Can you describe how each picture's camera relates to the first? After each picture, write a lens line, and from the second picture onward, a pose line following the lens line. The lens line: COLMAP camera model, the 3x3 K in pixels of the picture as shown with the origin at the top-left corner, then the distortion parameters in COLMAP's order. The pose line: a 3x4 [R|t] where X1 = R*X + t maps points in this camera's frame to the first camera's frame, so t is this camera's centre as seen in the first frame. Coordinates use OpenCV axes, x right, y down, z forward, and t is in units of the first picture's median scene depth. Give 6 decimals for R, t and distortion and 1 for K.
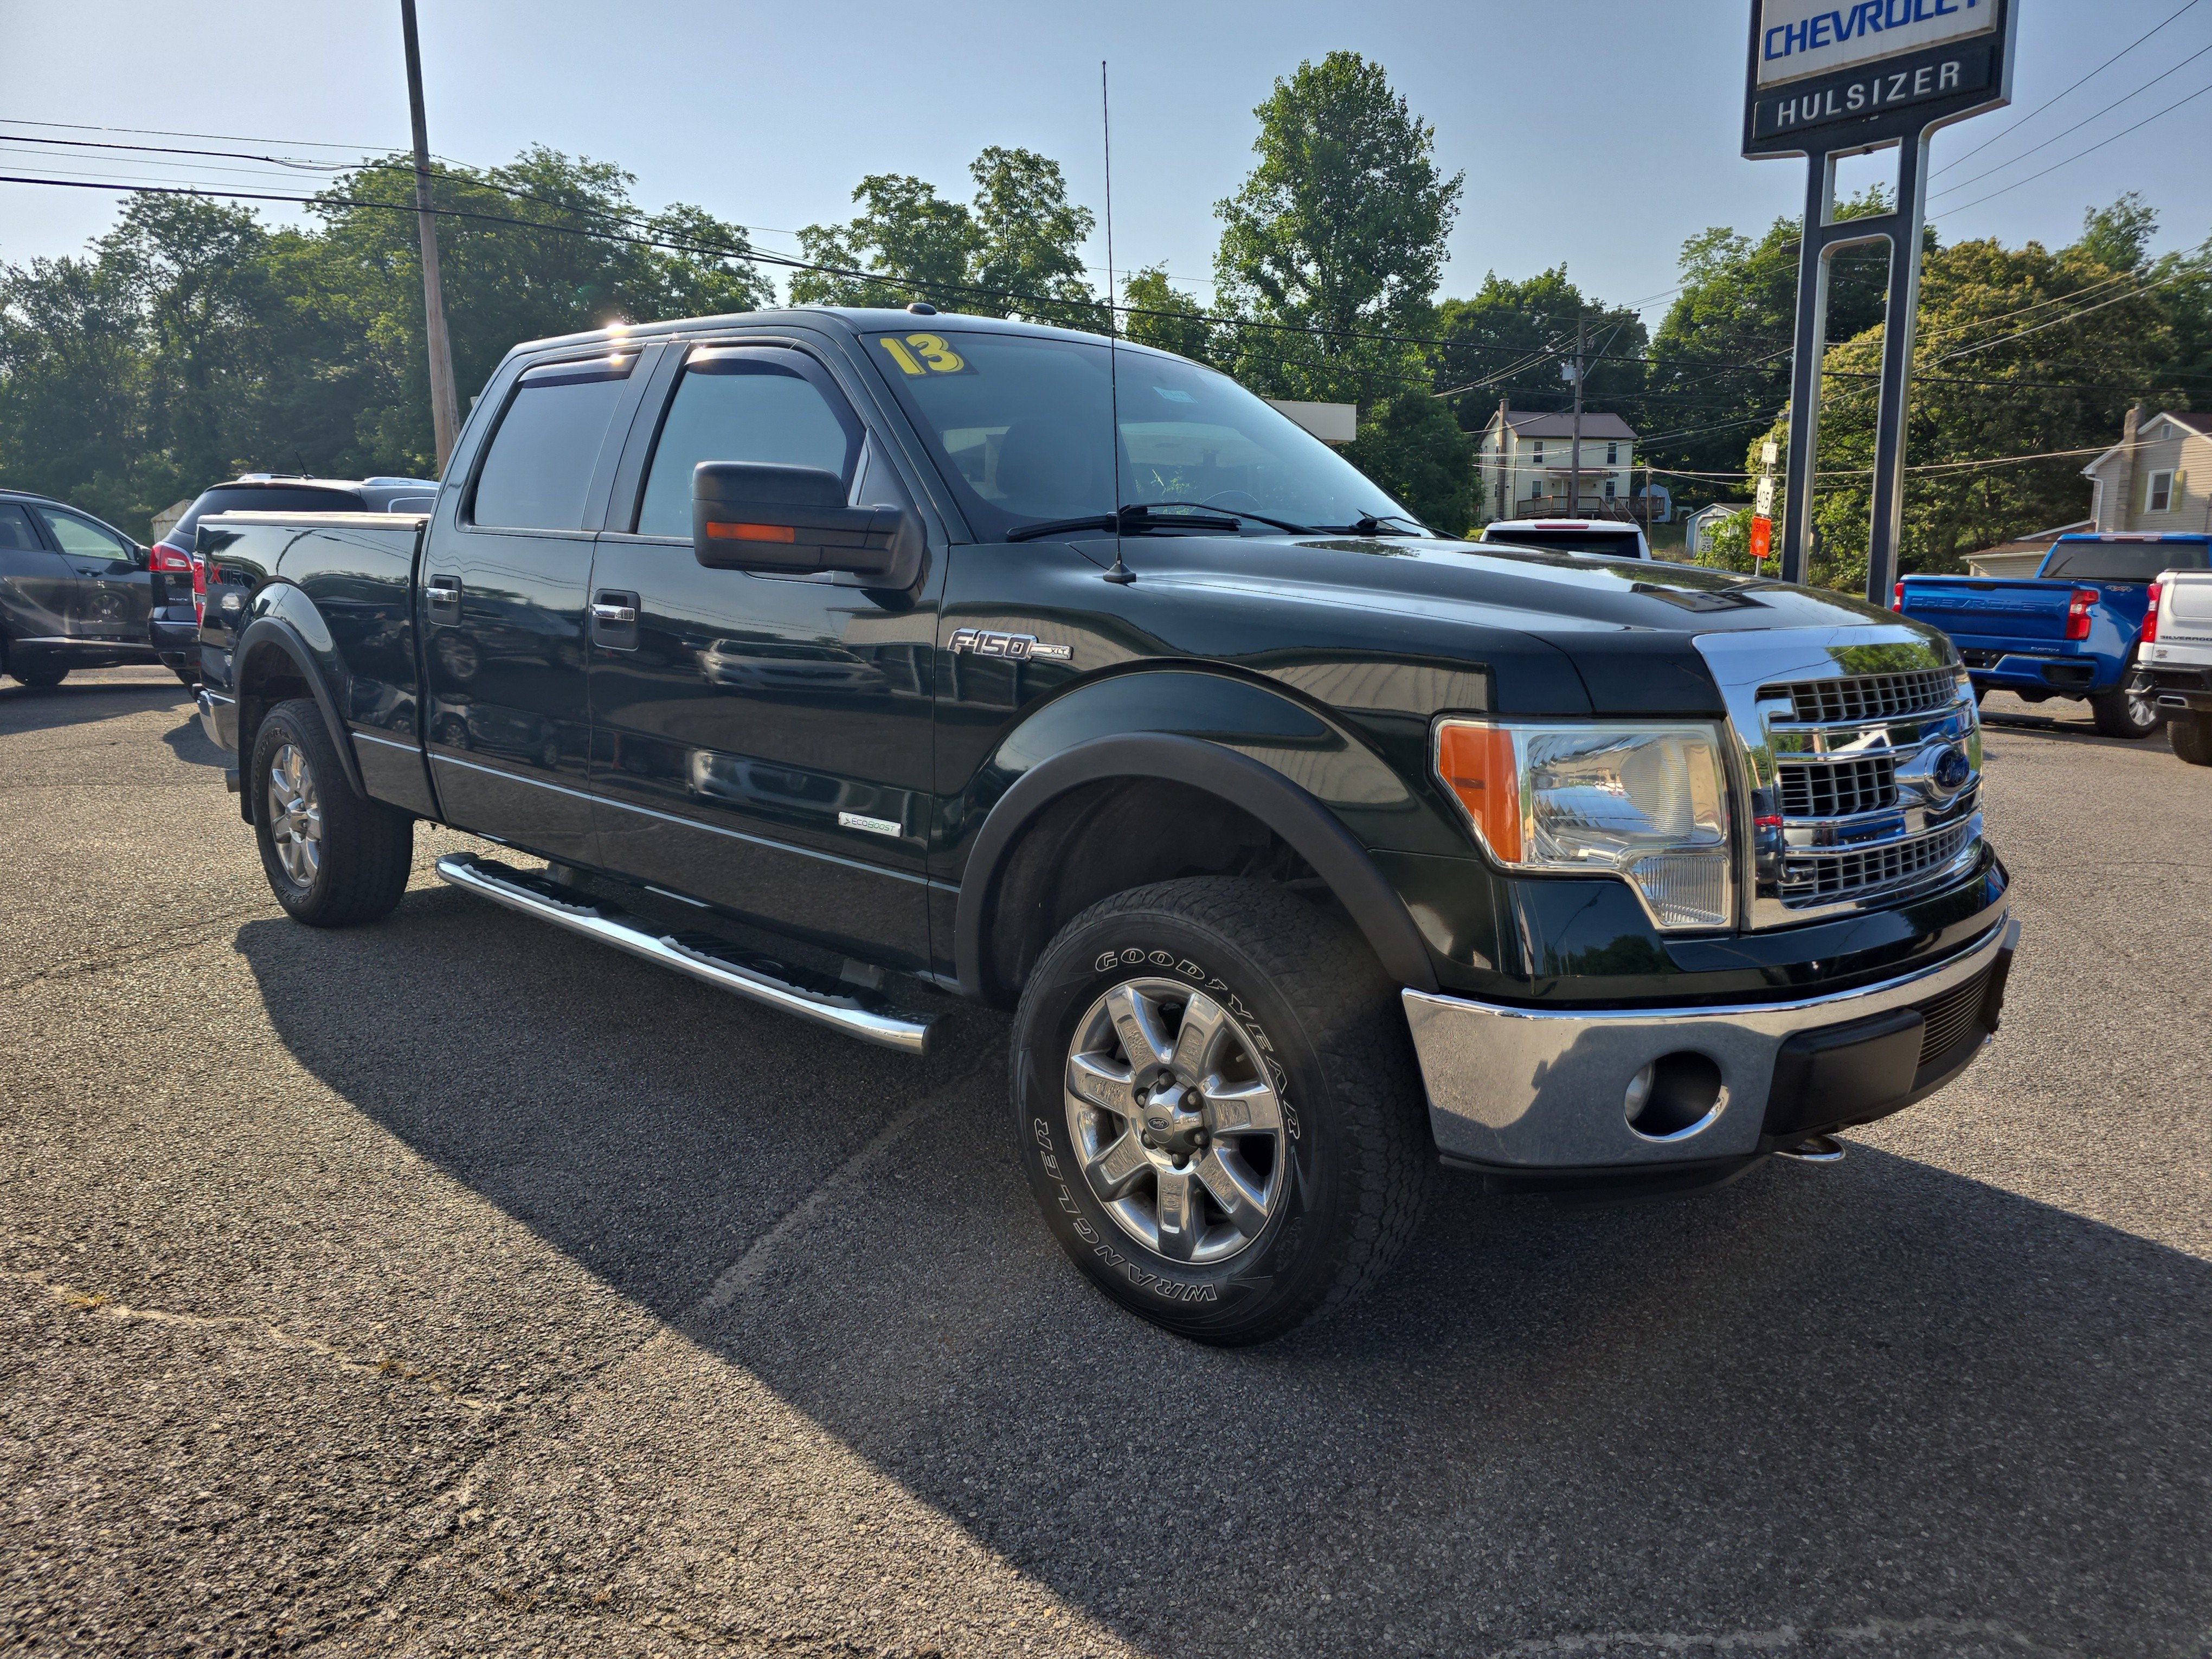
lens RADIAL K [[1507.1, 0, 1101.6], [0, 1507.1, 829.4], [0, 0, 1]] dist [0.050800, -0.044634]
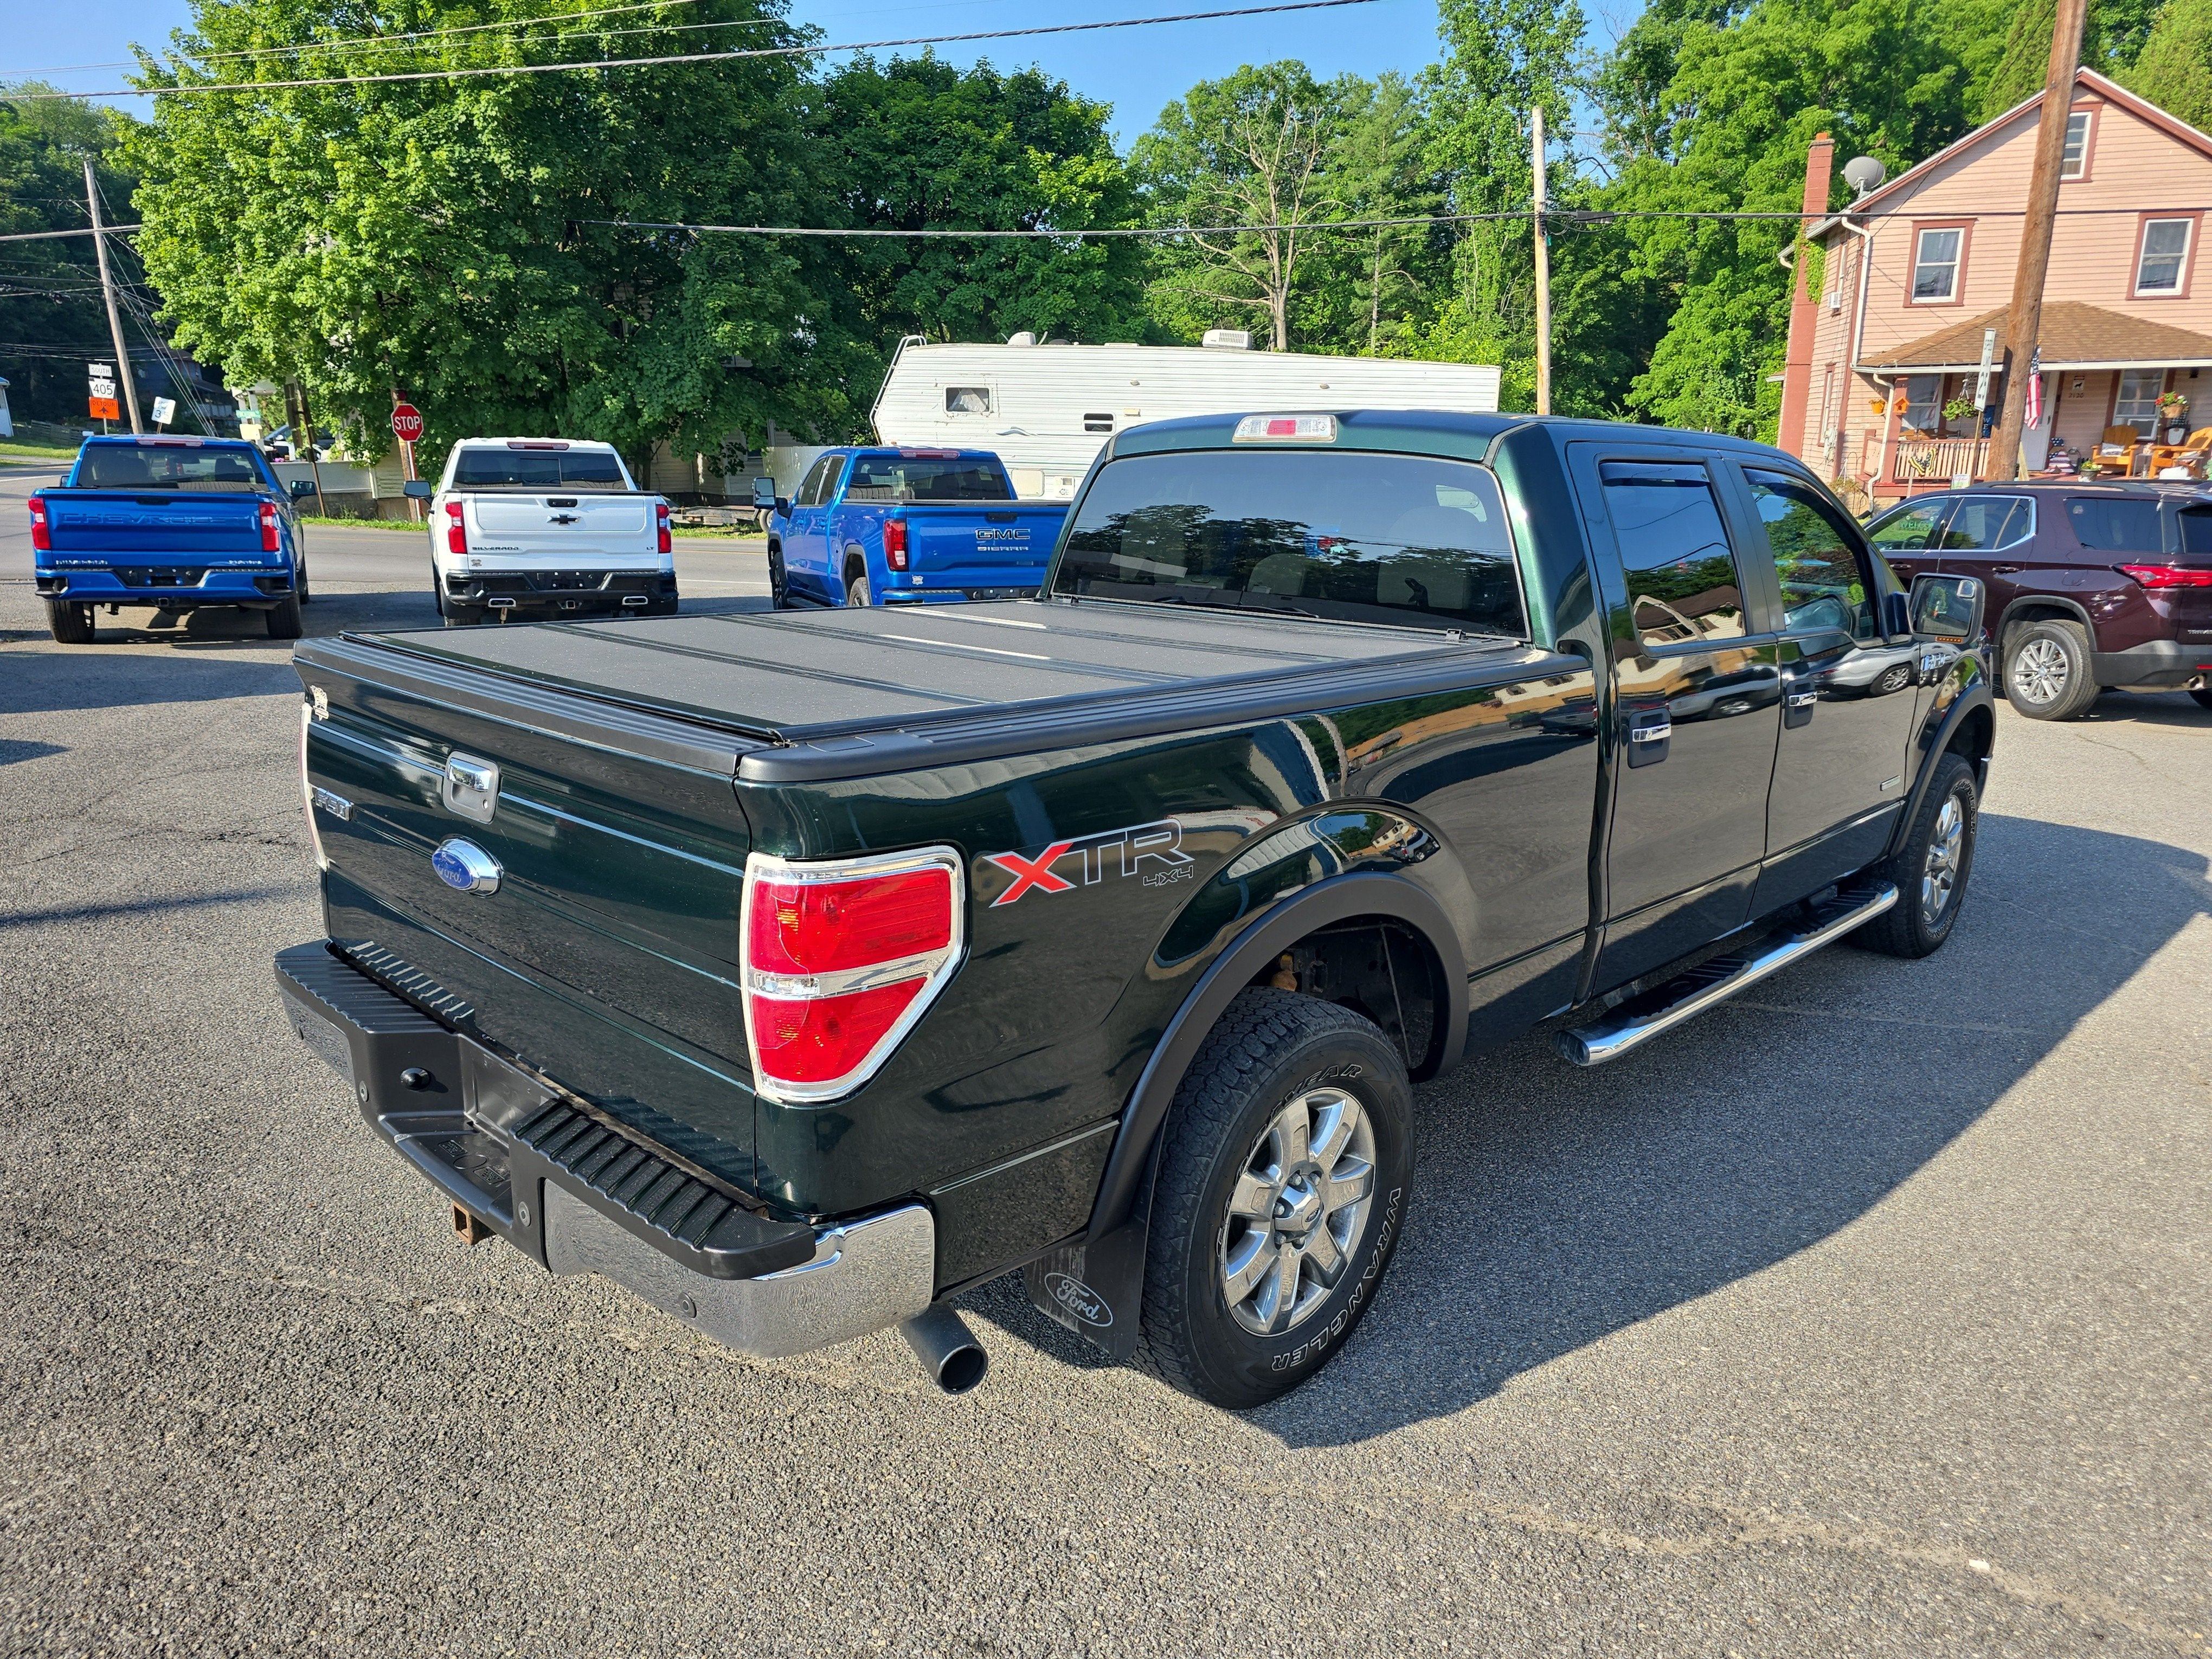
lens RADIAL K [[1508.8, 0, 1101.9], [0, 1508.8, 867.1], [0, 0, 1]] dist [0.043379, -0.032887]
pose [[0.010957, -0.279920, 0.959961, -0.105669], [0.150567, 0.949535, 0.275161, -0.030119], [-0.988539, 0.141523, 0.052551, 0.104244]]
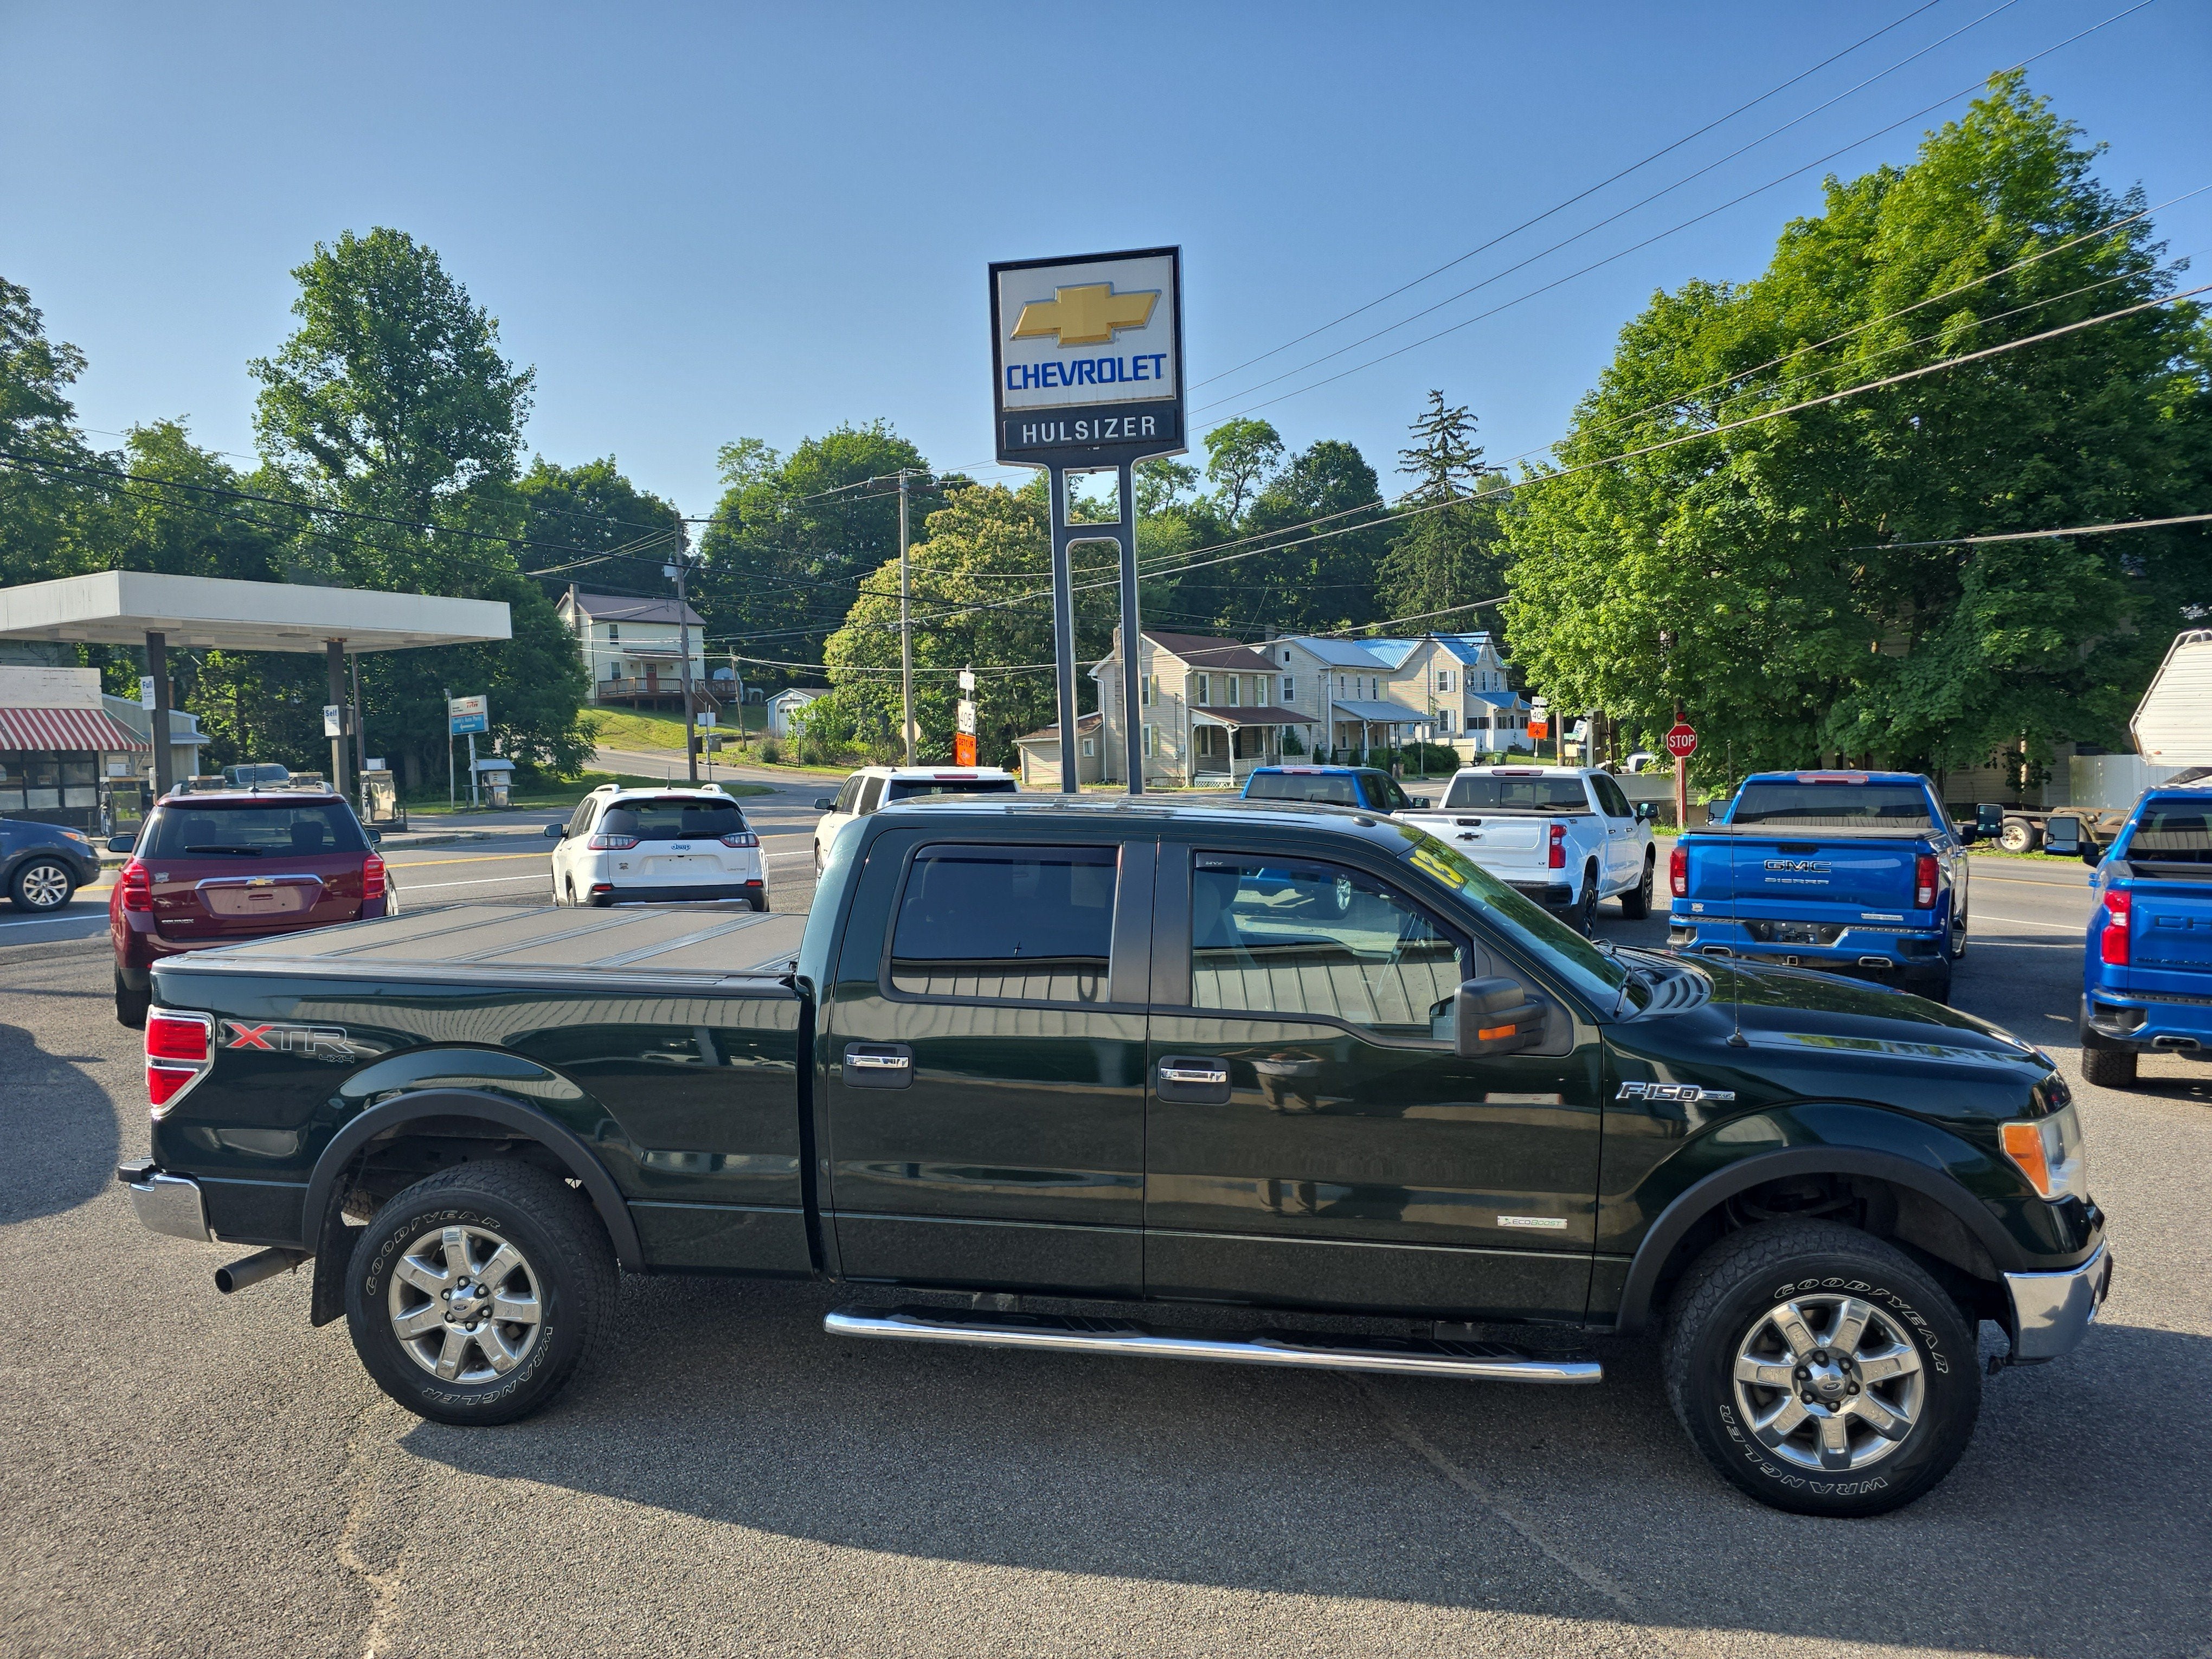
lens RADIAL K [[1507.1, 0, 1101.6], [0, 1507.1, 829.4], [0, 0, 1]] dist [0.050800, -0.044634]
pose [[0.810072, -0.052971, 0.583933, -0.075045], [0.113789, 0.991179, -0.067942, -0.018518], [-0.575183, 0.121483, 0.808954, 0.002892]]
